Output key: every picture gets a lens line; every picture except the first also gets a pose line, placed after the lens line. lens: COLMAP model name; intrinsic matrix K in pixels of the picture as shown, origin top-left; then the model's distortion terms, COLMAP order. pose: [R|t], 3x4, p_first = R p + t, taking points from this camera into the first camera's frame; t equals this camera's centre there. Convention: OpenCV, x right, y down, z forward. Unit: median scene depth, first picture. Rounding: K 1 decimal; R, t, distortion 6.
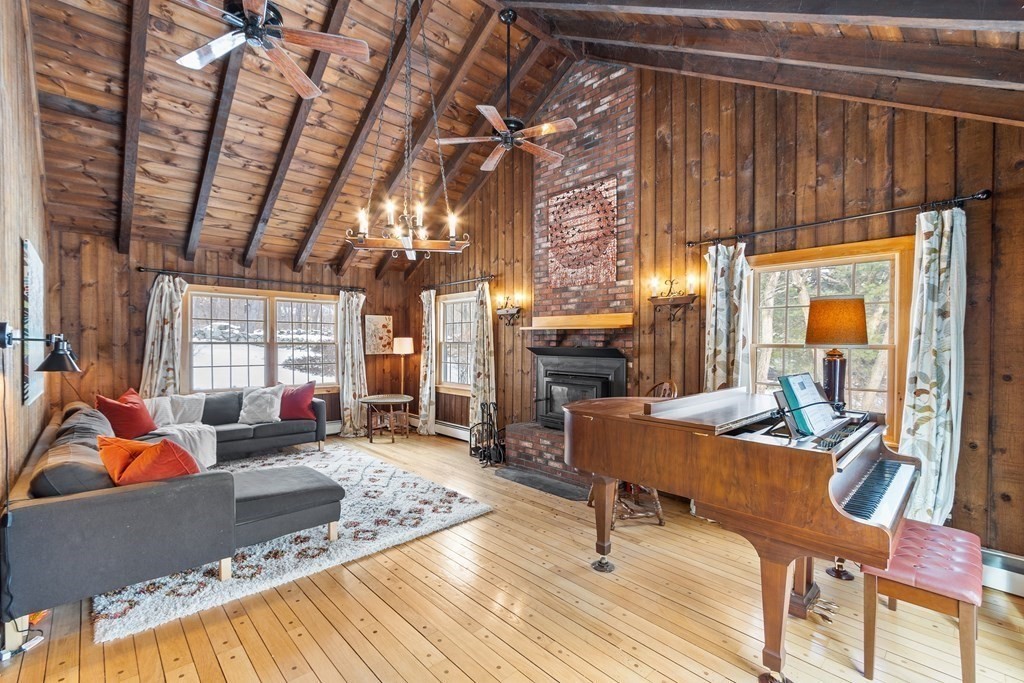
lens RADIAL K [[447.8, 0, 500.7], [0, 447.8, 349.9], [0, 0, 1]] dist [-0.001575, -0.000127]
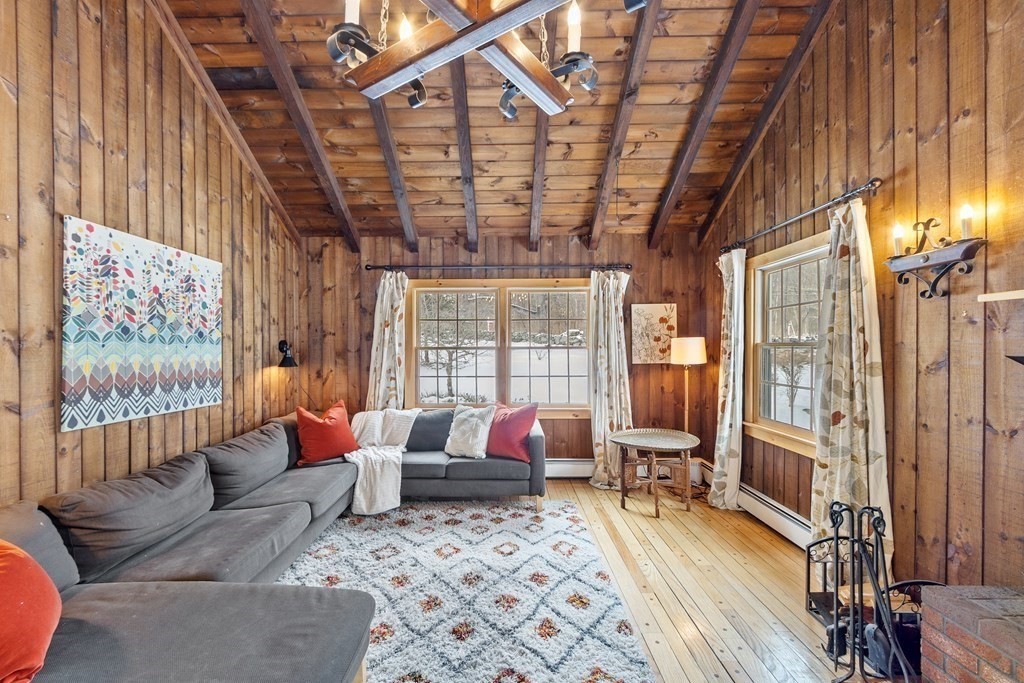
lens RADIAL K [[447.8, 0, 500.7], [0, 447.8, 349.9], [0, 0, 1]] dist [-0.001575, -0.000127]
pose [[0.734093, -0.002915, -0.679042, 0.006758], [-0.002335, 0.999974, -0.006817, -0.006444], [0.679044, 0.006590, 0.734068, 0.458488]]
